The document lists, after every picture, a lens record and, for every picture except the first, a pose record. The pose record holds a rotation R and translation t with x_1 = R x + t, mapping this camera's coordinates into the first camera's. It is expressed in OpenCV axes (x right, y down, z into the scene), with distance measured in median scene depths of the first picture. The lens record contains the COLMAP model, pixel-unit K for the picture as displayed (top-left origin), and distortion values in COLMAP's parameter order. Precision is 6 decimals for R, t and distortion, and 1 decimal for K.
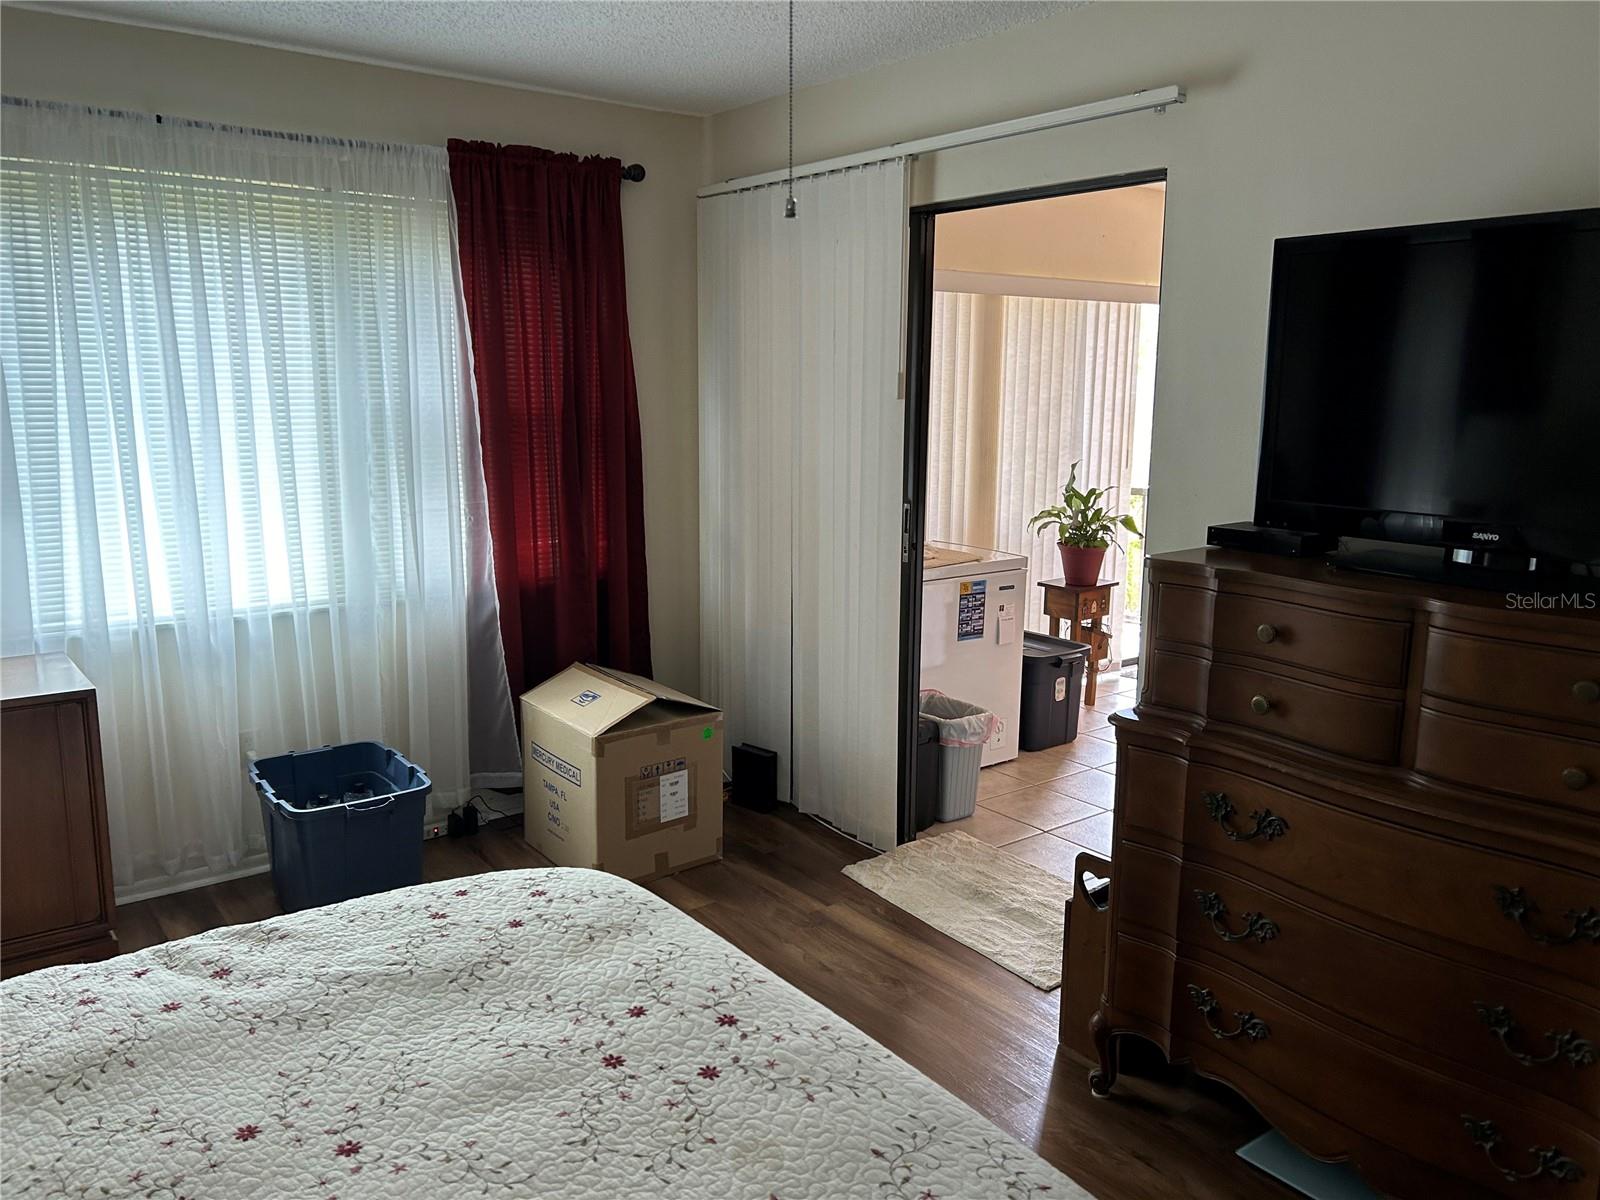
lens RADIAL K [[1202.4, 0, 796.2], [0, 1202.4, 603.2], [0, 0, 1]] dist [0.075344, -0.090936]
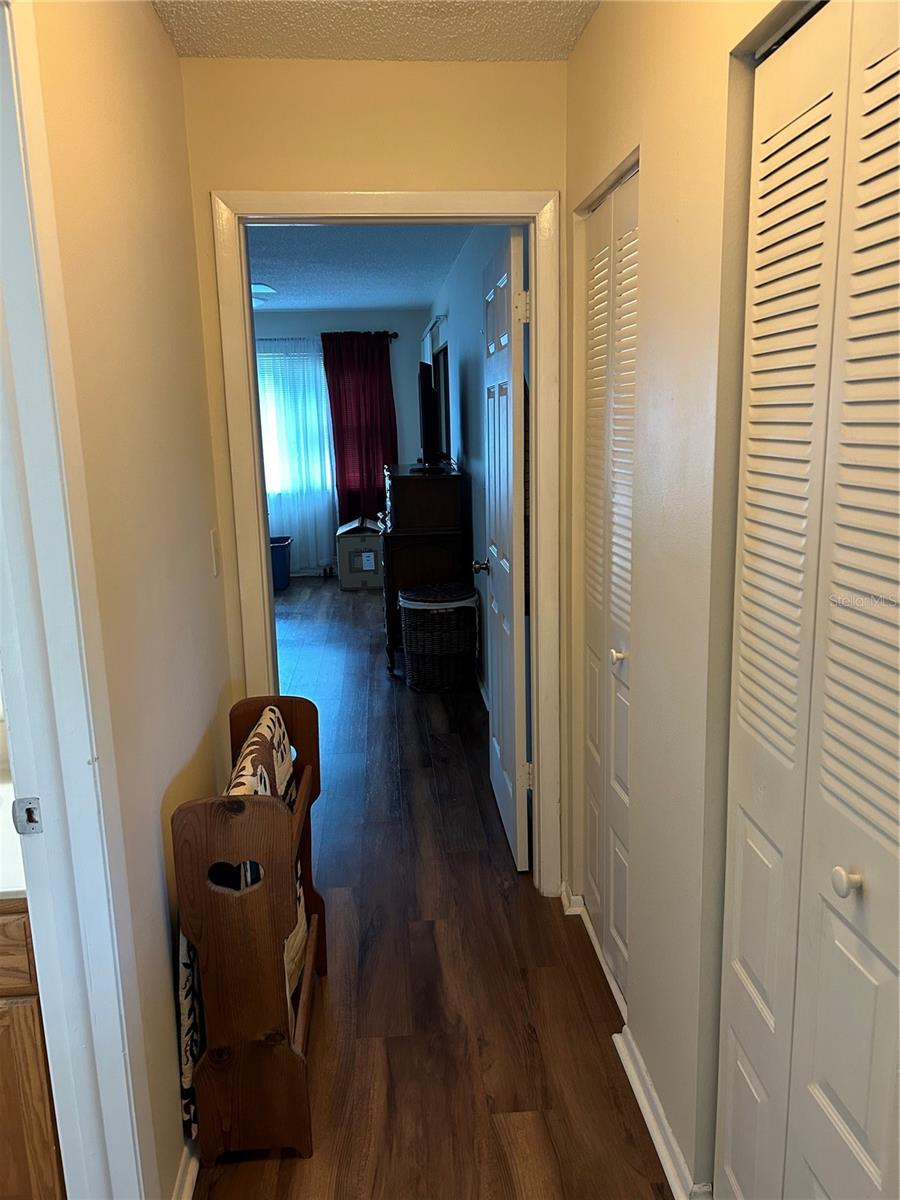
lens RADIAL K [[901.8, 0, 450.0], [0, 901.8, 600.0], [0, 0, 1]] dist [0.075344, -0.090936]
pose [[0.839713, 0.084434, -0.536426, 1.274601], [-0.071545, 0.996429, 0.044843, 0.150226], [0.538297, 0.000723, 0.842755, -0.724474]]
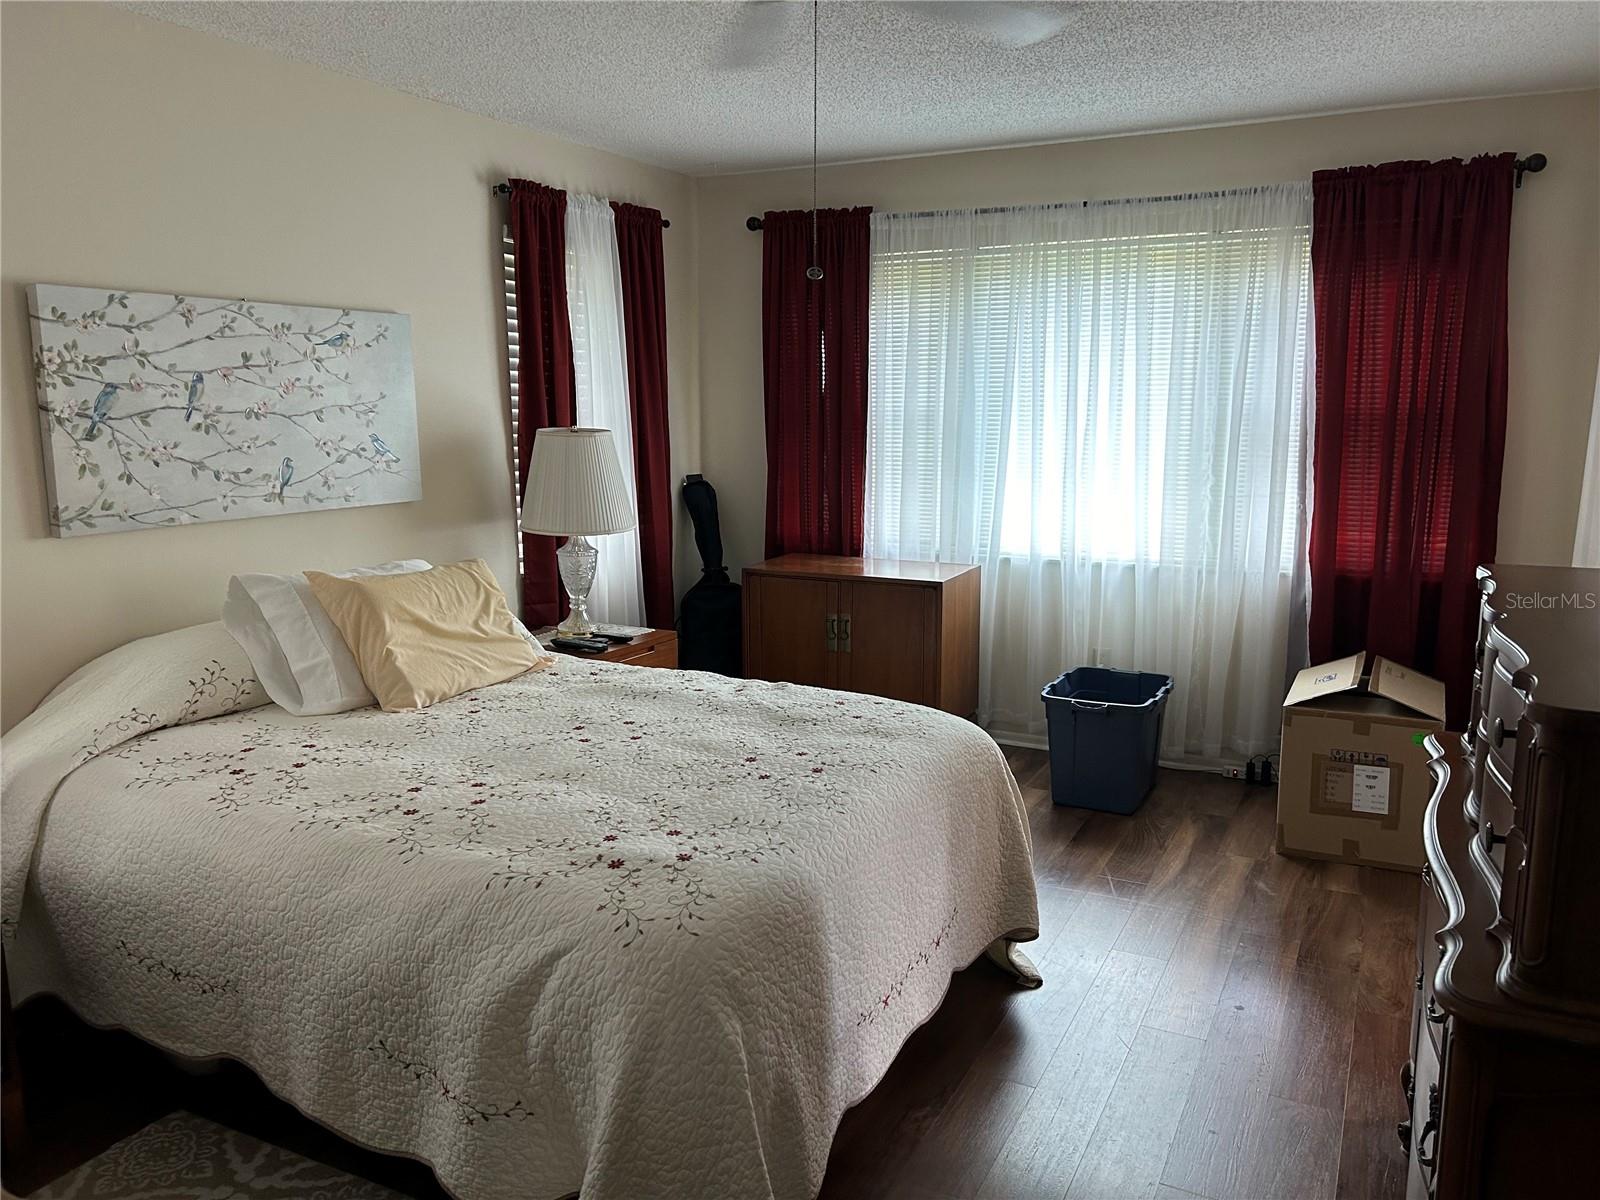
lens RADIAL K [[1202.4, 0, 796.2], [0, 1202.4, 603.2], [0, 0, 1]] dist [0.075344, -0.090936]
pose [[0.431678, 0.145770, -0.890172, 0.608846], [-0.158313, 0.983781, 0.084327, -0.003556], [0.888027, 0.104524, 0.447754, 0.104475]]
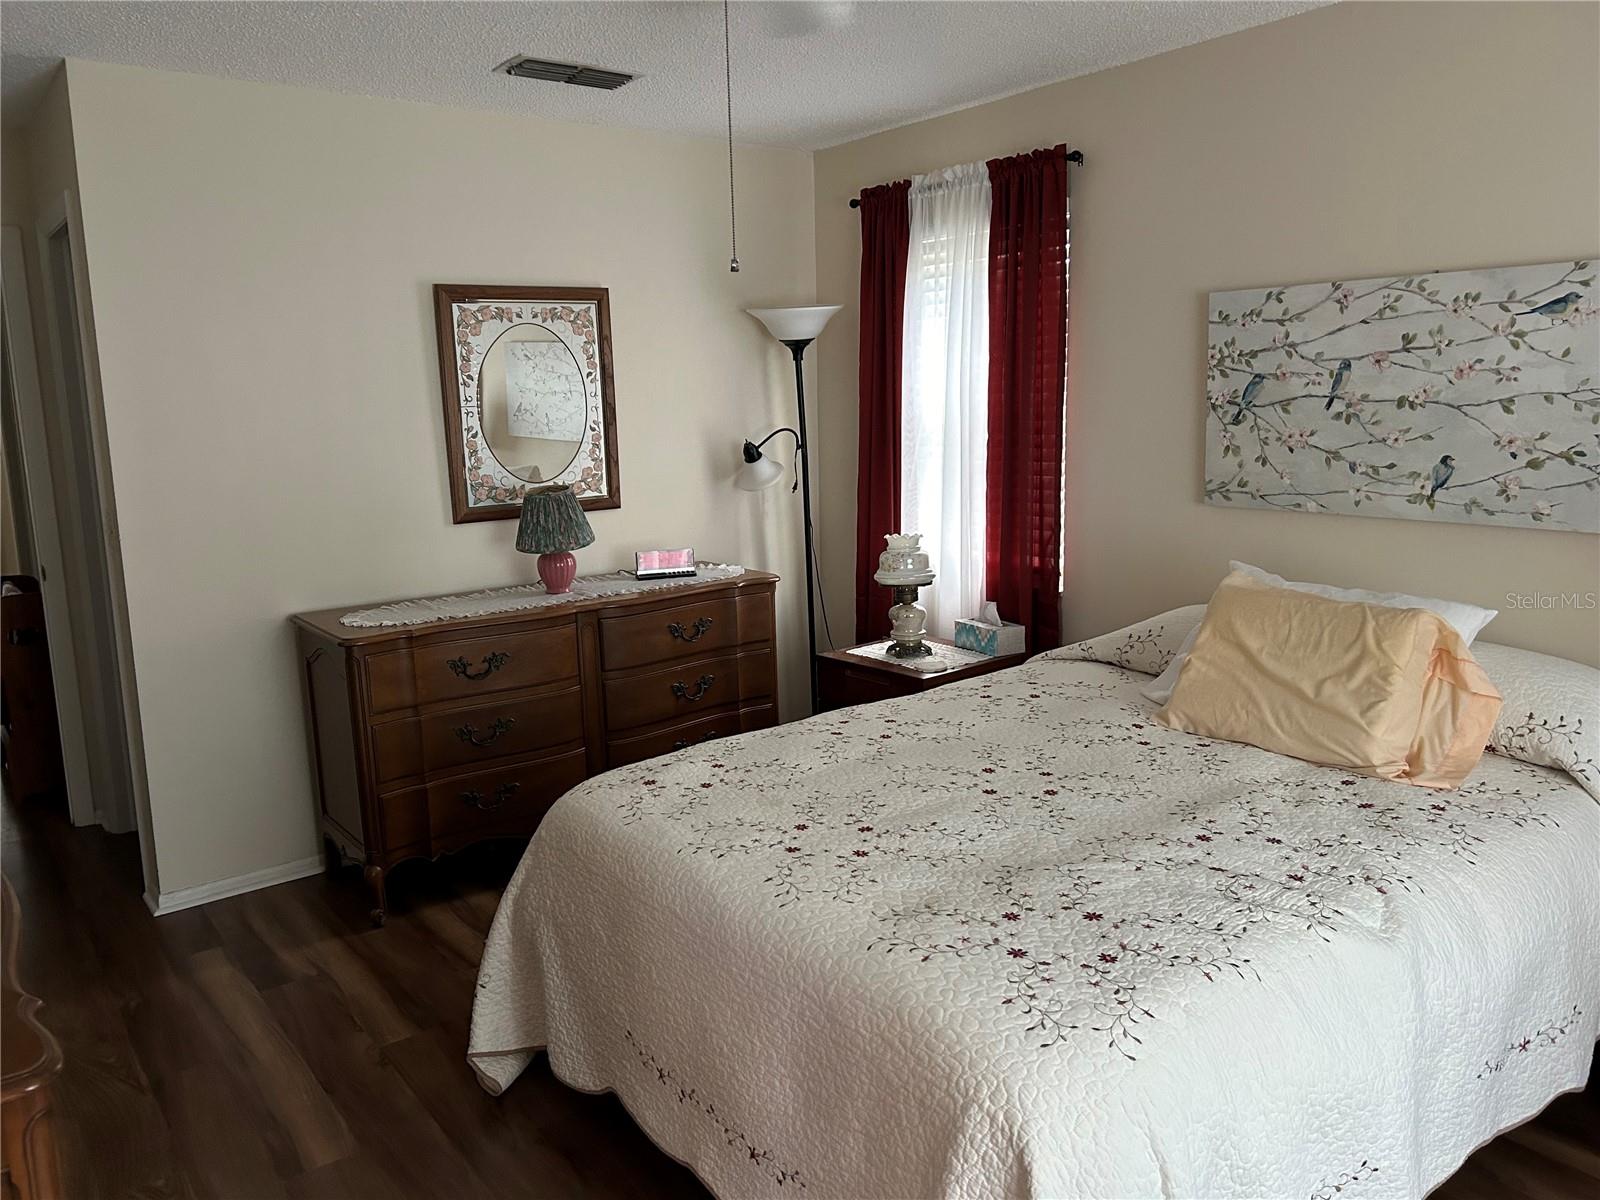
lens RADIAL K [[1202.4, 0, 796.2], [0, 1202.4, 603.2], [0, 0, 1]] dist [0.075344, -0.090936]
pose [[-0.999712, 0.014903, 0.018808, -0.041419], [0.020605, 0.934816, 0.354534, -0.182211], [-0.012298, 0.354820, -0.934854, 0.992613]]
